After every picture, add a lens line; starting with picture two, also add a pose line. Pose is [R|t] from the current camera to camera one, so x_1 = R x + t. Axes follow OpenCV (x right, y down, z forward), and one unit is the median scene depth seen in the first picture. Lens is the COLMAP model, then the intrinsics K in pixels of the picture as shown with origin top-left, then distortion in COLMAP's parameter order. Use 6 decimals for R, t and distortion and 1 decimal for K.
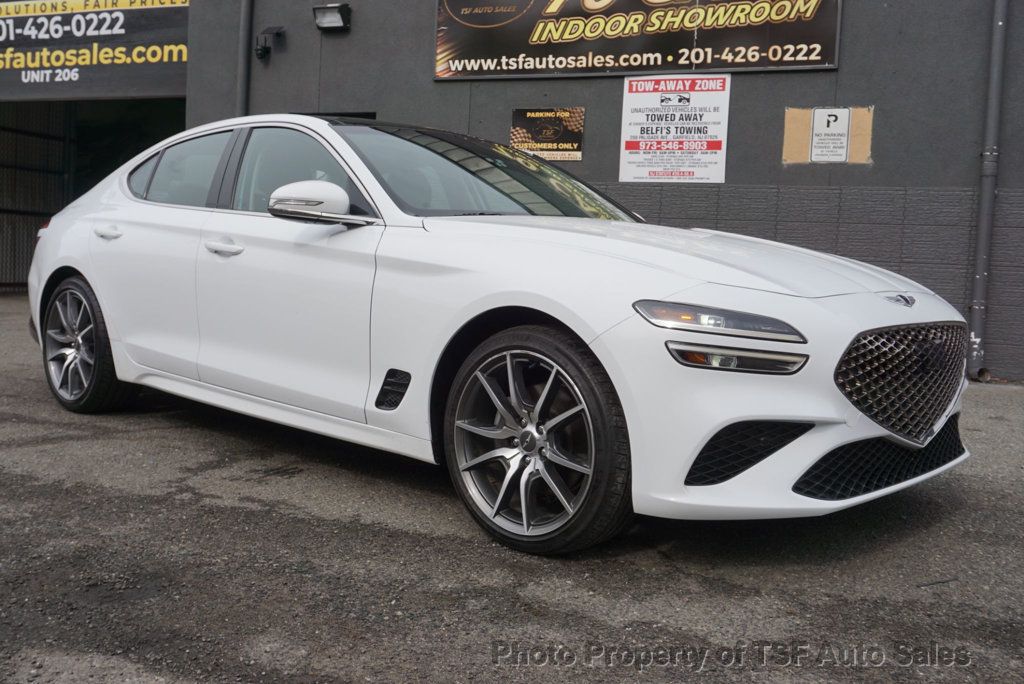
lens RADIAL K [[988.2, 0, 512.0], [0, 988.2, 342.0], [0, 0, 1]] dist [-0.010802, -0.002219]
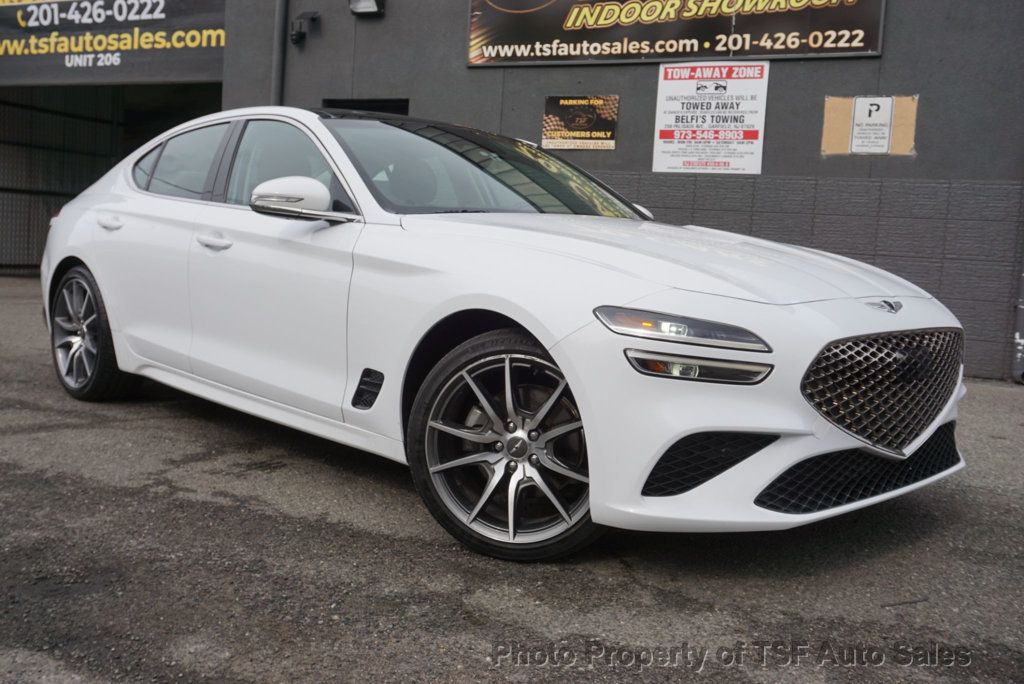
lens RADIAL K [[1003.4, 0, 512.0], [0, 1003.4, 342.0], [0, 0, 1]] dist [-0.011687, 0.006925]
pose [[0.998069, 0.018448, -0.059313, 0.033072], [-0.017659, 0.999749, 0.013790, -0.005528], [0.059553, -0.012716, 0.998144, 0.001663]]
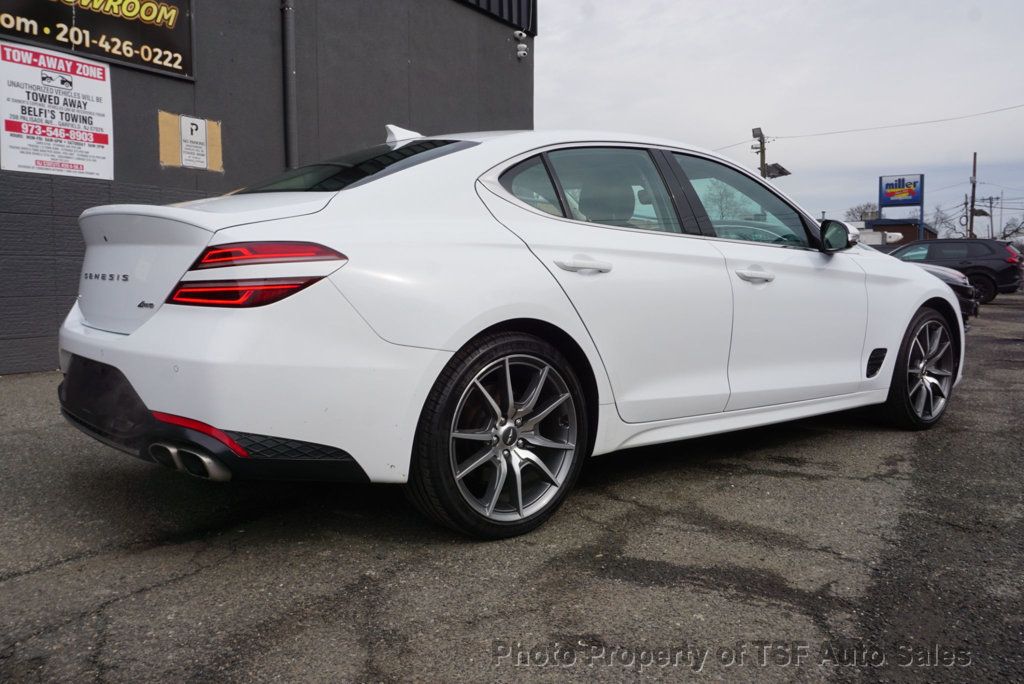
lens RADIAL K [[858.4, 0, 512.0], [0, 858.4, 342.0], [0, 0, 1]] dist [-0.009035, -0.005453]
pose [[0.136096, -0.129776, 0.982159, -0.561480], [0.088977, 0.988978, 0.118348, -0.070841], [-0.986692, 0.071283, 0.146143, 0.514844]]
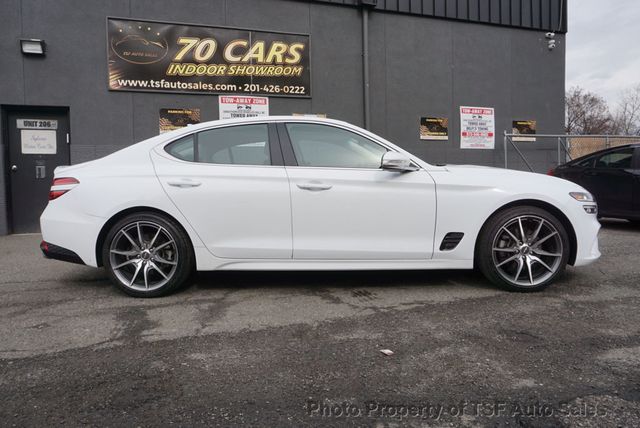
lens RADIAL K [[467.5, 0, 320.0], [0, 467.5, 214.0], [0, 0, 1]] dist [-0.039927, 0.004665]
pose [[0.749997, -0.100993, 0.653686, -0.399652], [0.106227, 0.993838, 0.031668, -0.031096], [-0.652856, 0.045688, 0.756103, 0.142697]]
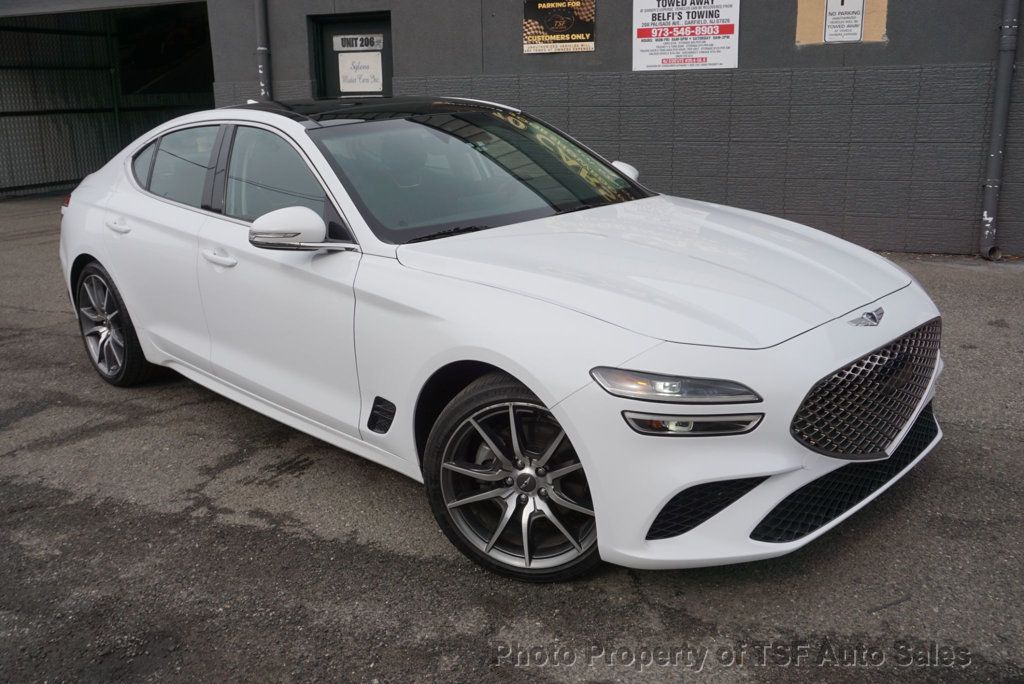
lens RADIAL K [[925.5, 0, 512.0], [0, 925.5, 342.0], [0, 0, 1]] dist [-0.021018, 0.001698]
pose [[0.996662, -0.049975, -0.064561, 0.034312], [0.061270, 0.980466, 0.186904, -0.078003], [0.053959, -0.190236, 0.980254, 0.020804]]
